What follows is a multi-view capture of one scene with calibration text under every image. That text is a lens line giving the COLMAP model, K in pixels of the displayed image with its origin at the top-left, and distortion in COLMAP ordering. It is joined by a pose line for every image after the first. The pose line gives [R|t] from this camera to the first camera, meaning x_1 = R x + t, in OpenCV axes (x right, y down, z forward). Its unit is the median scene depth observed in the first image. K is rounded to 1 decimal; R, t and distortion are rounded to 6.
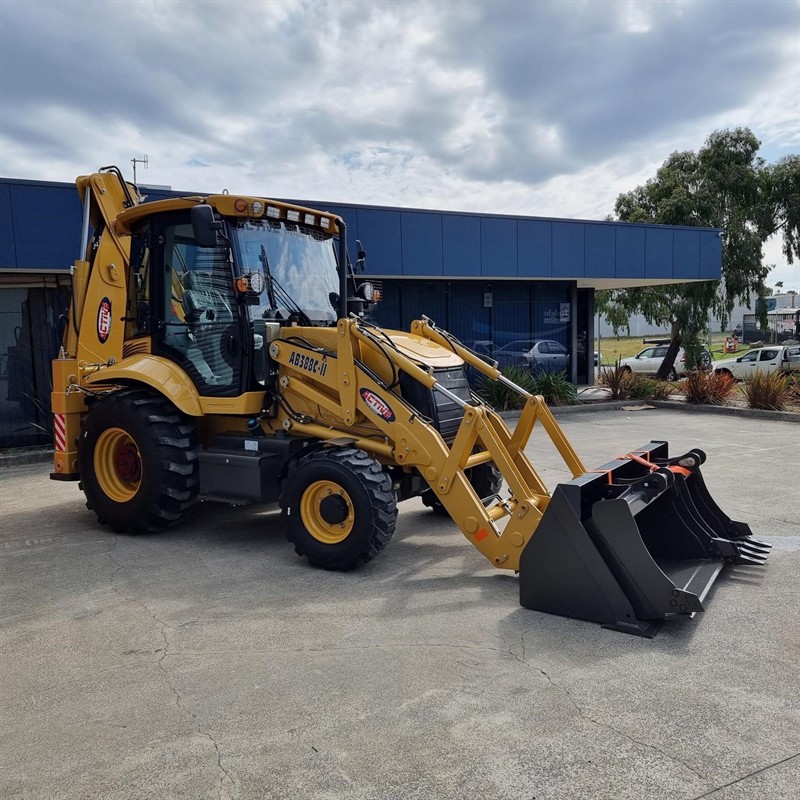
lens RADIAL K [[773.6, 0, 400.0], [0, 773.6, 400.0], [0, 0, 1]] dist [0.016525, 0.003801]
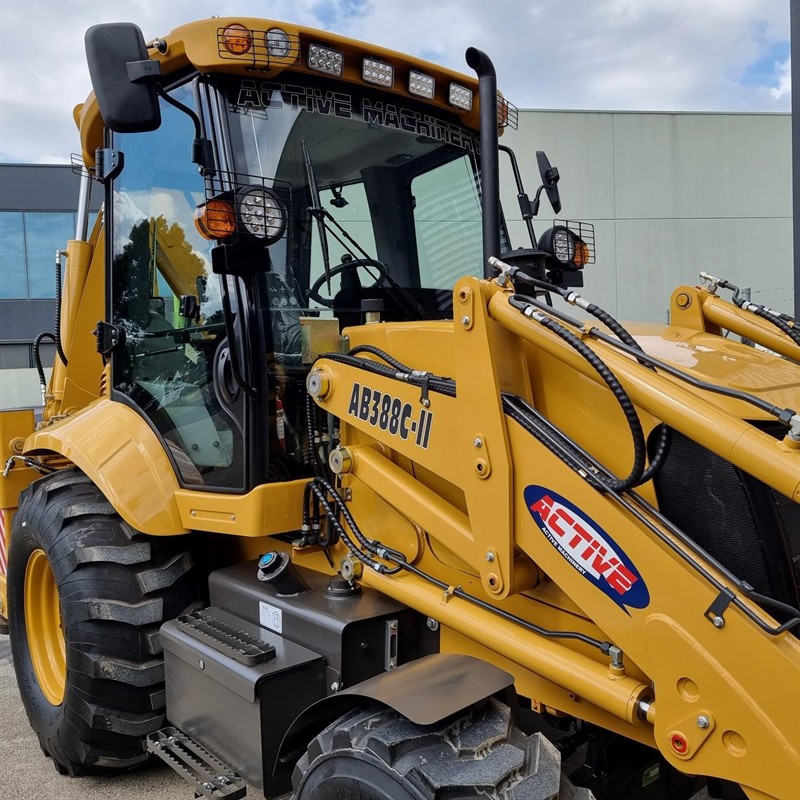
lens RADIAL K [[755.3, 0, 390.5], [0, 755.3, 404.4], [0, 0, 1]] dist [0.157839, -0.251805]
pose [[0.955115, -0.037136, -0.293899, -0.009934], [0.025400, 0.998724, -0.043650, -0.034608], [0.295145, 0.034226, 0.954839, 0.637306]]
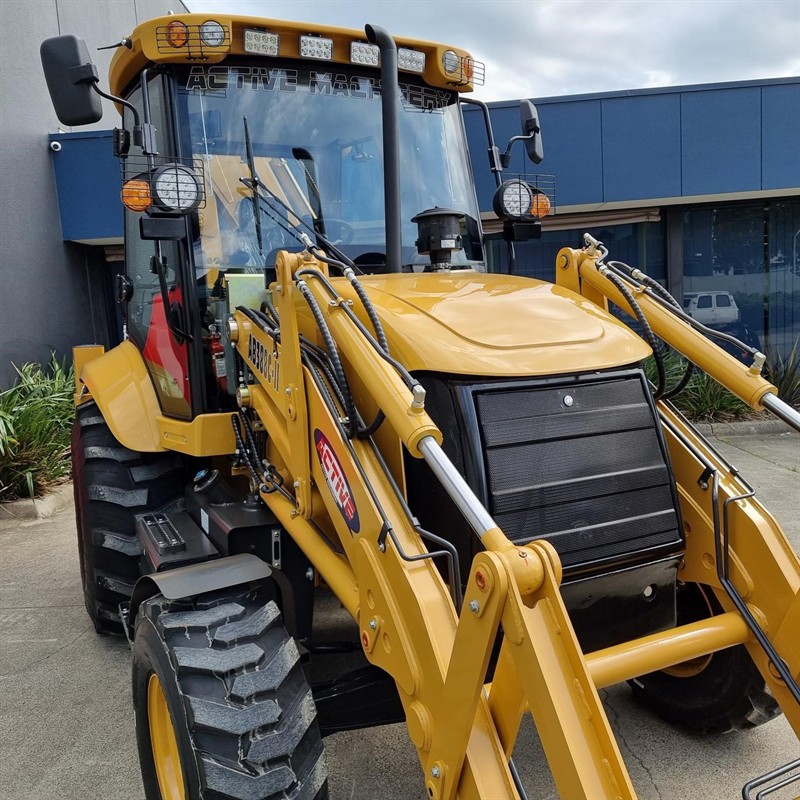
lens RADIAL K [[748.1, 0, 400.0], [0, 748.1, 400.0], [0, 0, 1]] dist [0.082679, -0.146007]
pose [[0.855168, 0.033174, -0.517288, 0.168103], [-0.007801, 0.998661, 0.051148, -0.046262], [0.518292, -0.039705, 0.854281, 0.658973]]
